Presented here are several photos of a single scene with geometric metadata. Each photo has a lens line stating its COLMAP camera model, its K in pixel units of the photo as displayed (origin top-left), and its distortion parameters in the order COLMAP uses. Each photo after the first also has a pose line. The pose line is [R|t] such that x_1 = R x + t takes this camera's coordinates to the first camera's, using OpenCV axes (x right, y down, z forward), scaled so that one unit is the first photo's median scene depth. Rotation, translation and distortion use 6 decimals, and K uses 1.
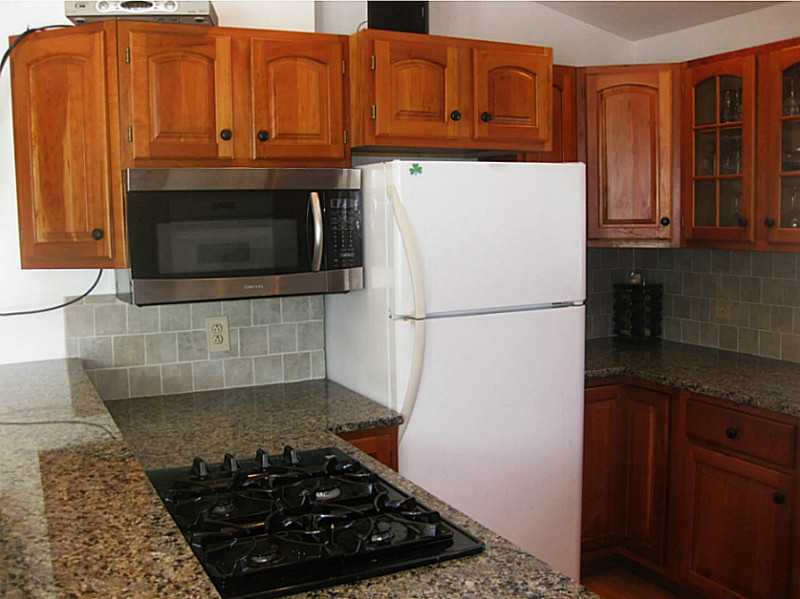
lens RADIAL K [[820.3, 0, 400.0], [0, 820.3, 299.5], [0, 0, 1]] dist [-0.196474, 0.176619]
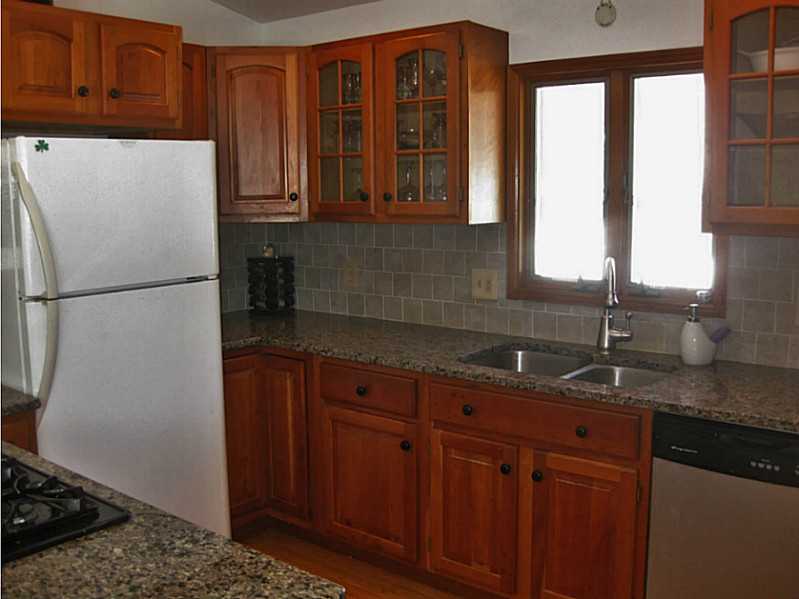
lens RADIAL K [[819.3, 0, 399.5], [0, 819.3, 299.5], [0, 0, 1]] dist [-0.196474, 0.176619]
pose [[0.906444, -0.048434, 0.419539, 0.002296], [0.036910, 0.998686, 0.035547, 0.005046], [-0.420709, -0.016736, 0.907041, -0.031611]]
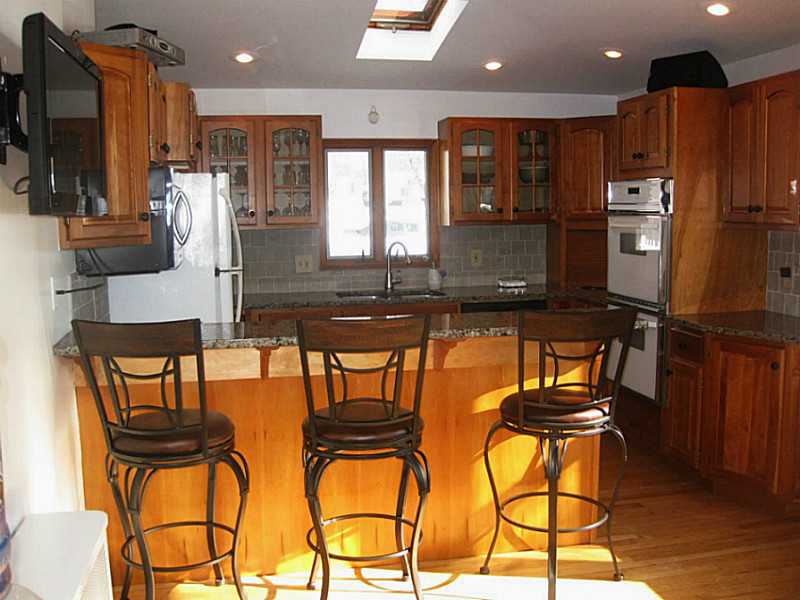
lens RADIAL K [[820.3, 0, 400.0], [0, 820.3, 300.0], [0, 0, 1]] dist [-0.196474, 0.176619]
pose [[0.272425, -0.097513, 0.957223, -1.364602], [0.110338, 0.991454, 0.069598, 0.003058], [-0.955830, 0.086658, 0.280856, 0.208928]]
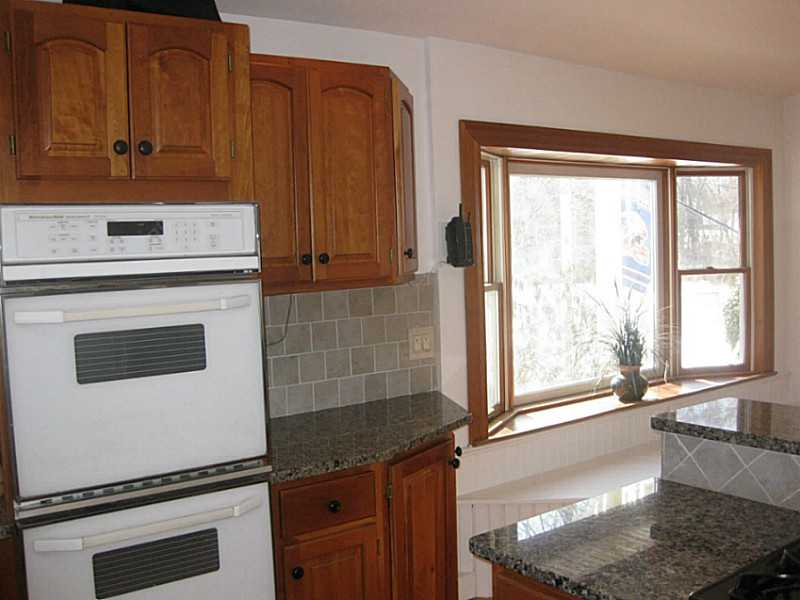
lens RADIAL K [[820.3, 0, 400.0], [0, 820.3, 300.0], [0, 0, 1]] dist [-0.196474, 0.176619]
pose [[-0.986611, 0.061152, -0.151191, 0.308581], [0.034468, 0.984284, 0.173194, -0.106865], [0.159406, 0.165664, -0.973214, 0.948674]]
